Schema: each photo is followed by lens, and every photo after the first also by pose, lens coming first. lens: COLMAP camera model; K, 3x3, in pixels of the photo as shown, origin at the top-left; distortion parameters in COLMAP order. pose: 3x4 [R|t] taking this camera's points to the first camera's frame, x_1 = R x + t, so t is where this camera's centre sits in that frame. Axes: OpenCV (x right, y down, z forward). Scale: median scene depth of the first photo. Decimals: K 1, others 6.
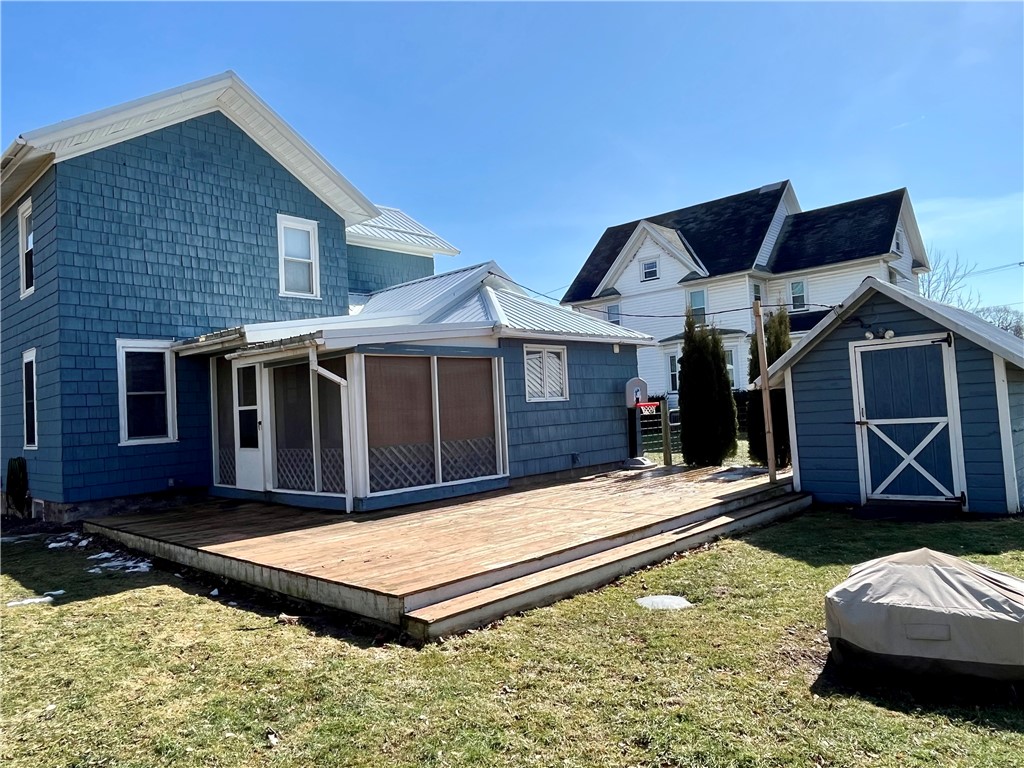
lens RADIAL K [[688.0, 0, 512.0], [0, 688.0, 384.0], [0, 0, 1]] dist [0.004380, -0.000146]
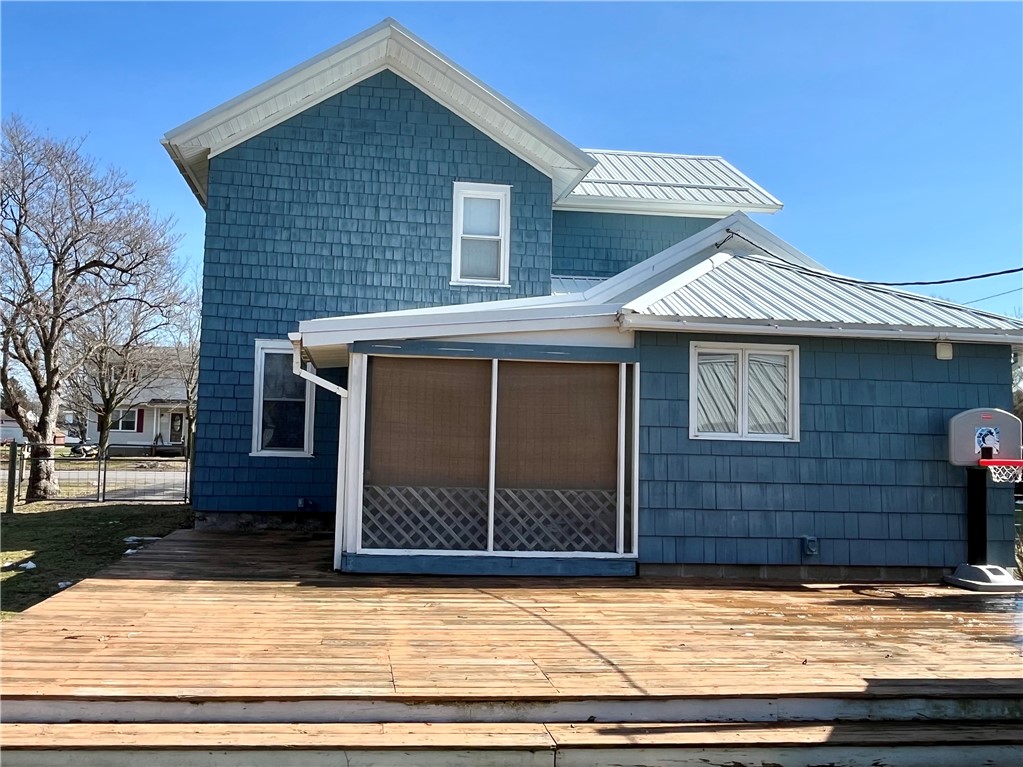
lens RADIAL K [[835.0, 0, 511.5], [0, 835.0, 383.5], [0, 0, 1]] dist [-0.000526, -0.000723]
pose [[0.749663, 0.023432, -0.661405, 0.387519], [-0.040154, 0.999142, -0.010116, -0.008304], [0.660600, 0.034141, 0.749961, 0.361100]]
